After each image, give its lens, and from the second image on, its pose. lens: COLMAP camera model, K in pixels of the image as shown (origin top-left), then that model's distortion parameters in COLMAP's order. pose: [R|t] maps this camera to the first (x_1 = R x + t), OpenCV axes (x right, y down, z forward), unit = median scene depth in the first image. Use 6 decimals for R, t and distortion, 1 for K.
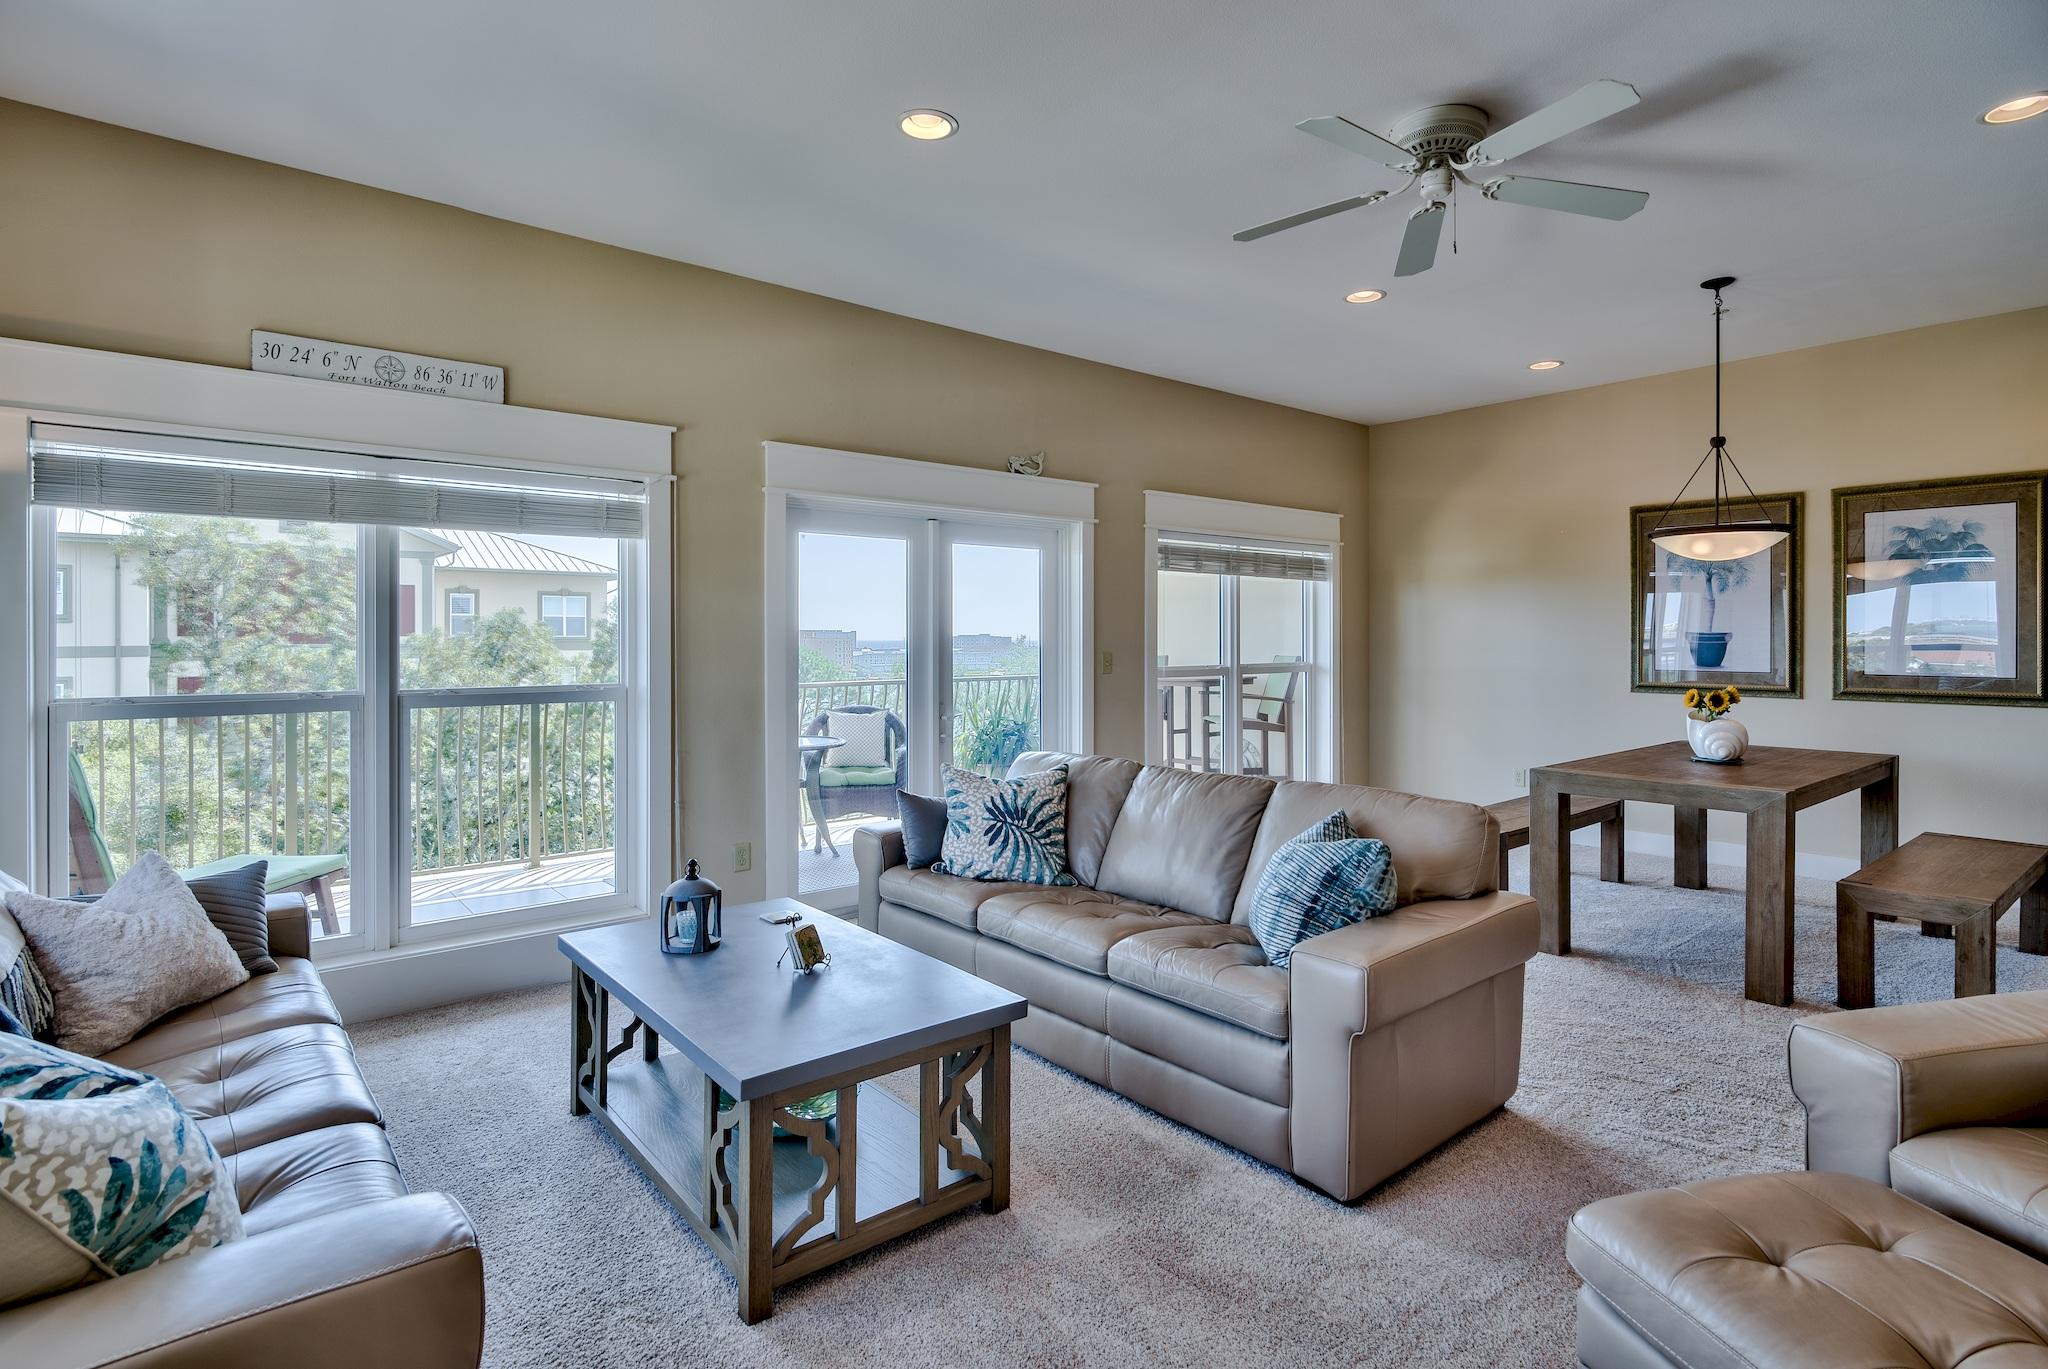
lens RADIAL K [[1005.8, 0, 1033.3], [0, 1005.8, 646.4], [0, 0, 1]] dist [-0.005006, 0.000229]
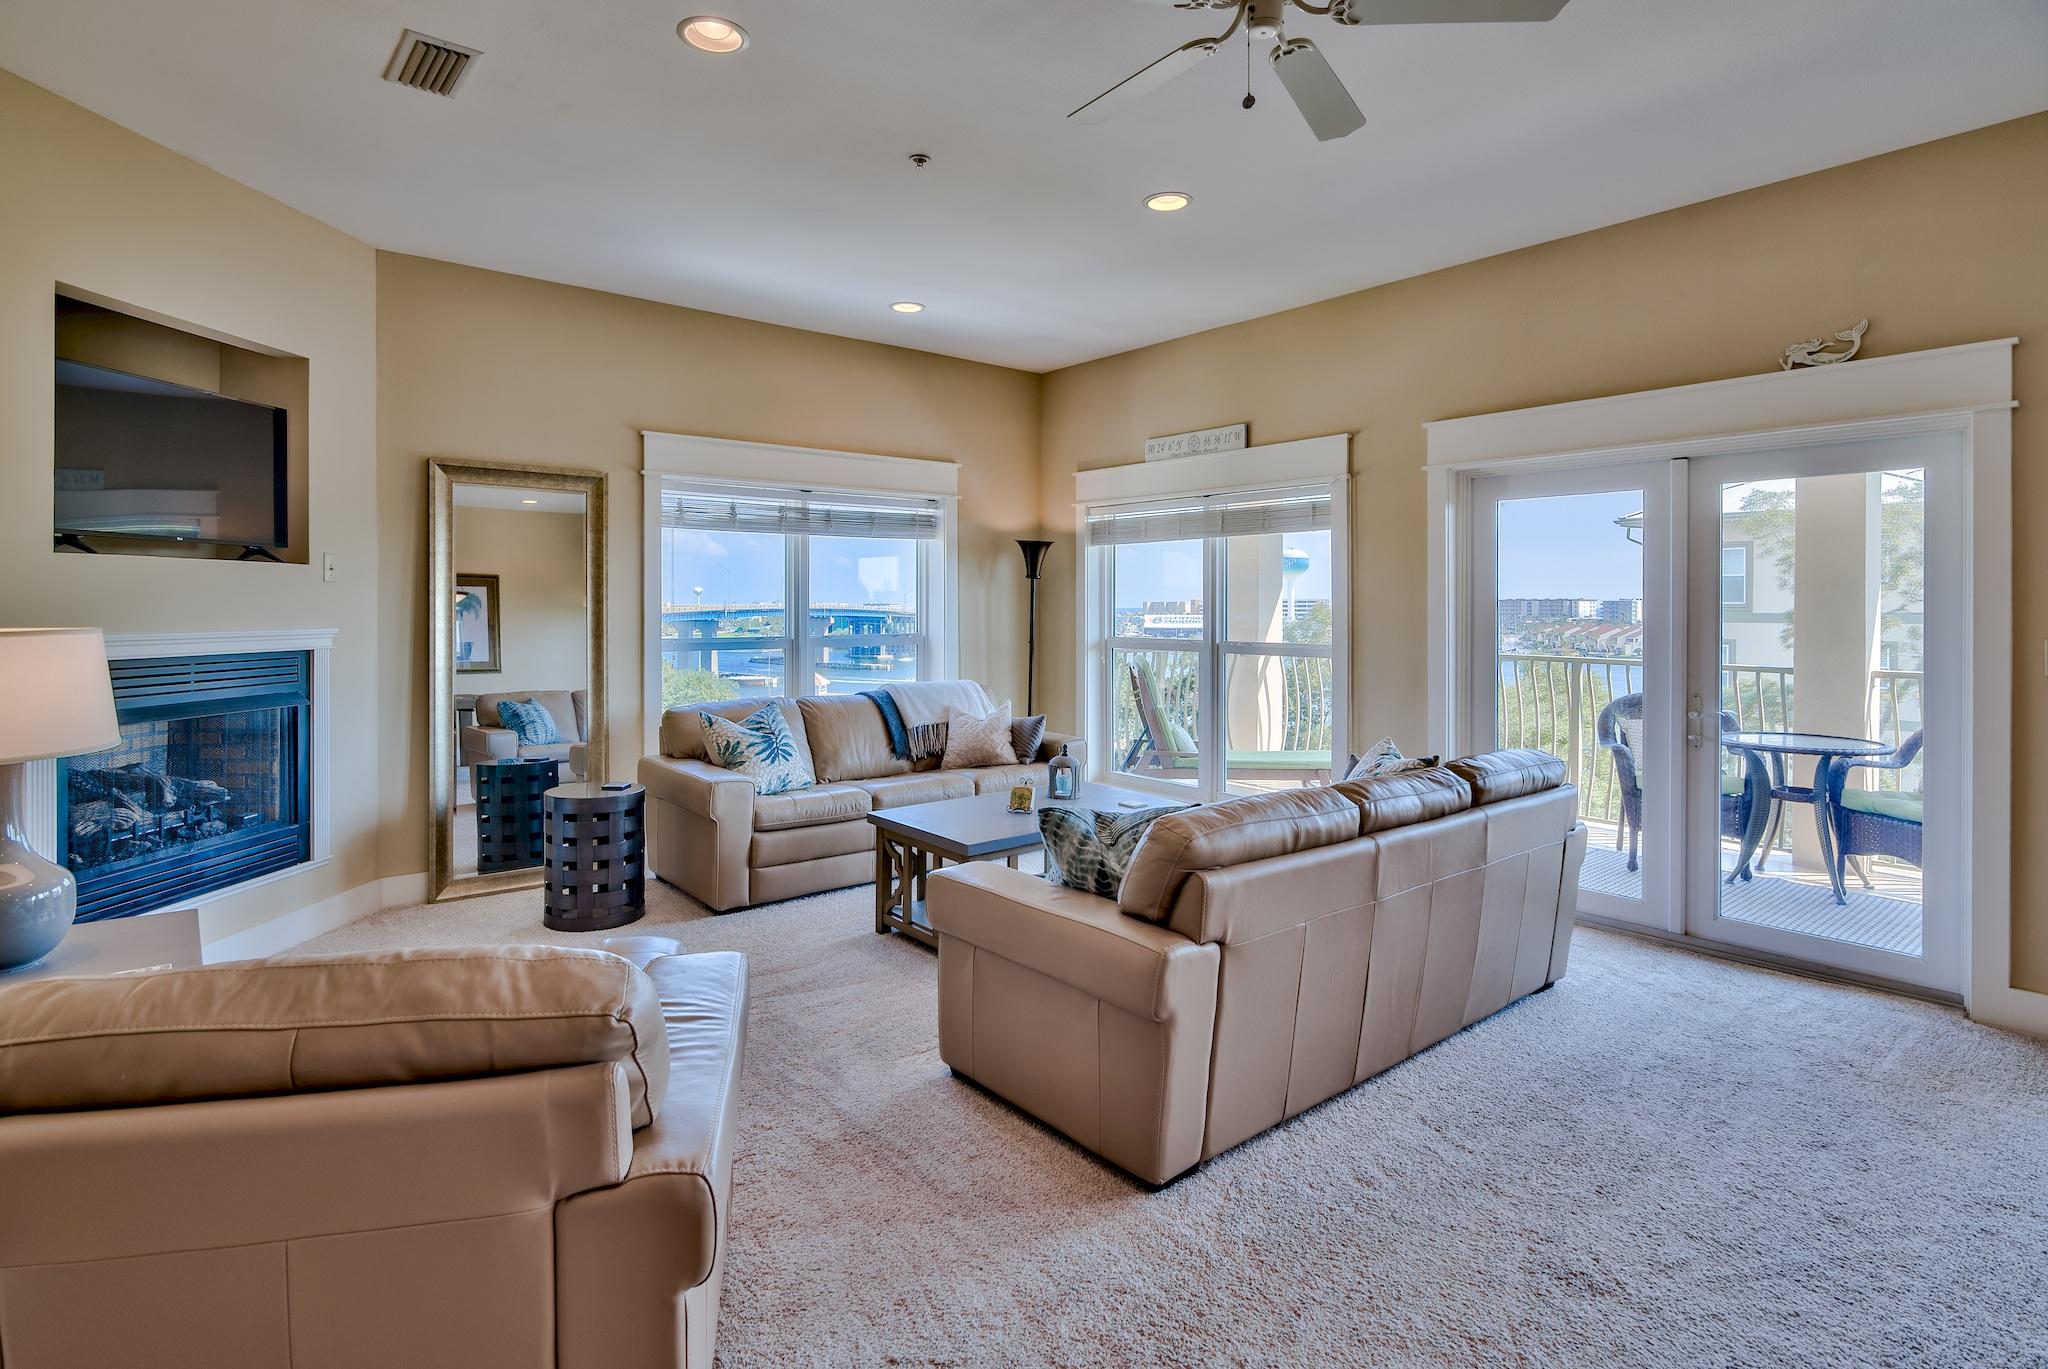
lens RADIAL K [[1005.8, 0, 1006.4], [0, 1005.8, 611.9], [0, 0, 1]] dist [-0.005006, 0.000229]
pose [[0.005610, 0.006162, -0.999965, 0.917870], [-0.009532, 0.999936, 0.006108, -0.008875], [0.999939, 0.009498, 0.005668, 0.637271]]
